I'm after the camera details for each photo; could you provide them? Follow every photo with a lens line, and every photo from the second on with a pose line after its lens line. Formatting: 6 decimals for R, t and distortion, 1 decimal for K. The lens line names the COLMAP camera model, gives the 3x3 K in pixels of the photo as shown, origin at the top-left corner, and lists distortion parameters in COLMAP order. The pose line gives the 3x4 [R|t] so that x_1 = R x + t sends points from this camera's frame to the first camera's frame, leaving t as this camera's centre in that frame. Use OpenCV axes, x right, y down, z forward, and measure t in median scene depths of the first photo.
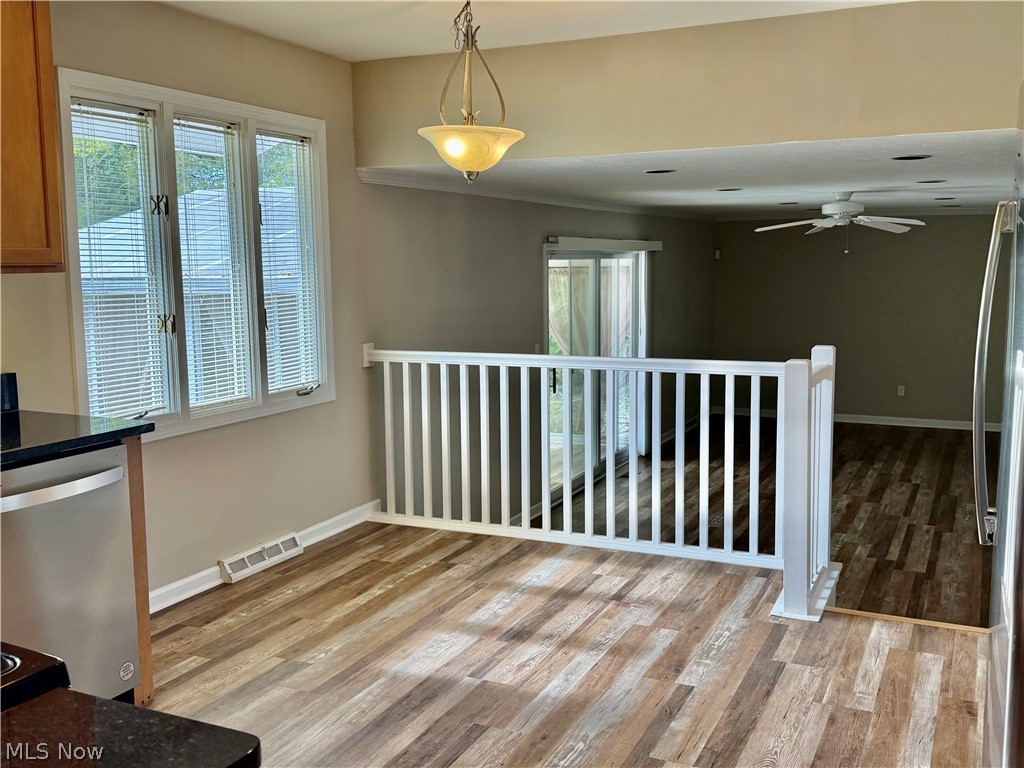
lens RADIAL K [[1018.7, 0, 509.3], [0, 1018.7, 381.7], [0, 0, 1]] dist [0.060699, 0.000000]
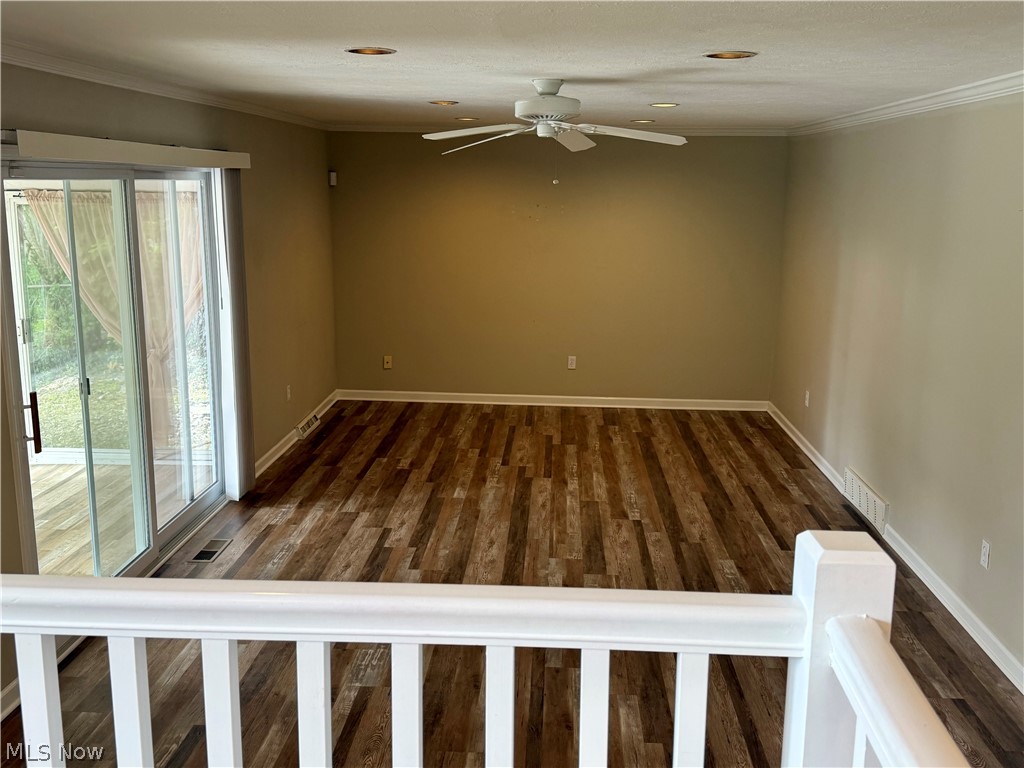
lens RADIAL K [[1018.7, 0, 526.3], [0, 1018.7, 397.7], [0, 0, 1]] dist [0.060699, 0.000000]
pose [[0.922481, -0.054369, 0.382194, 0.061380], [0.020890, 0.995613, 0.091208, -0.045792], [-0.385476, -0.076154, 0.919570, 0.370340]]
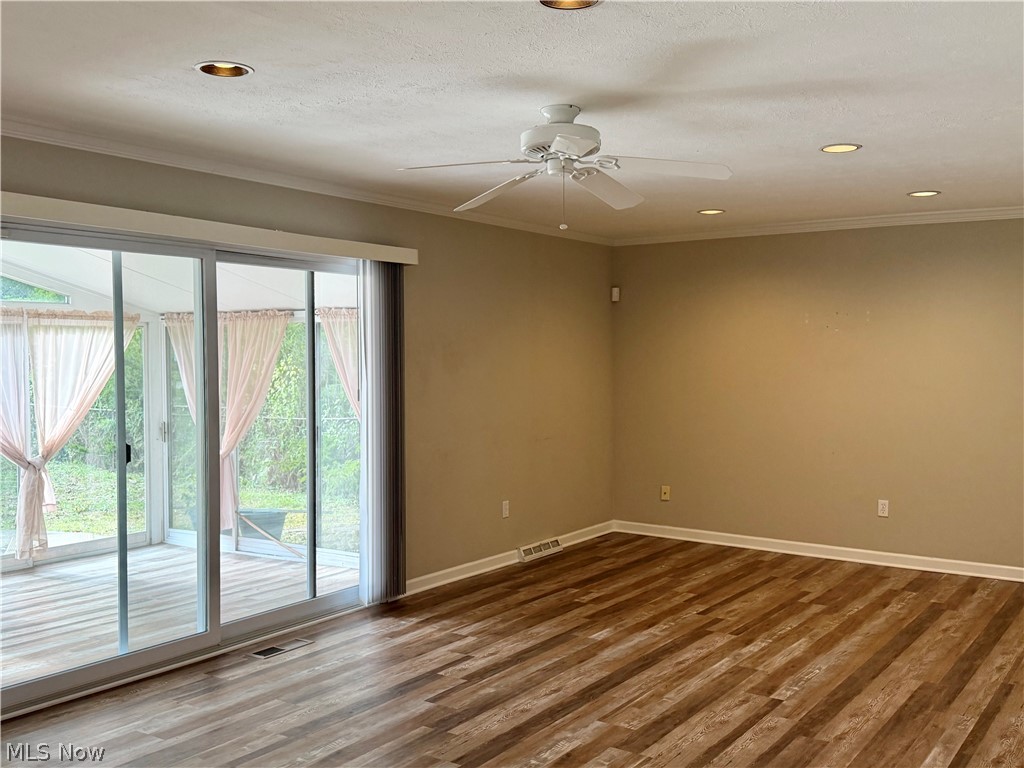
lens RADIAL K [[1018.7, 0, 510.2], [0, 1018.7, 396.1], [0, 0, 1]] dist [0.060699, 0.000000]
pose [[0.987965, 0.022050, -0.153095, 0.316783], [-0.033402, 0.996847, -0.071979, -0.008562], [0.151026, 0.076227, 0.985587, 0.438444]]
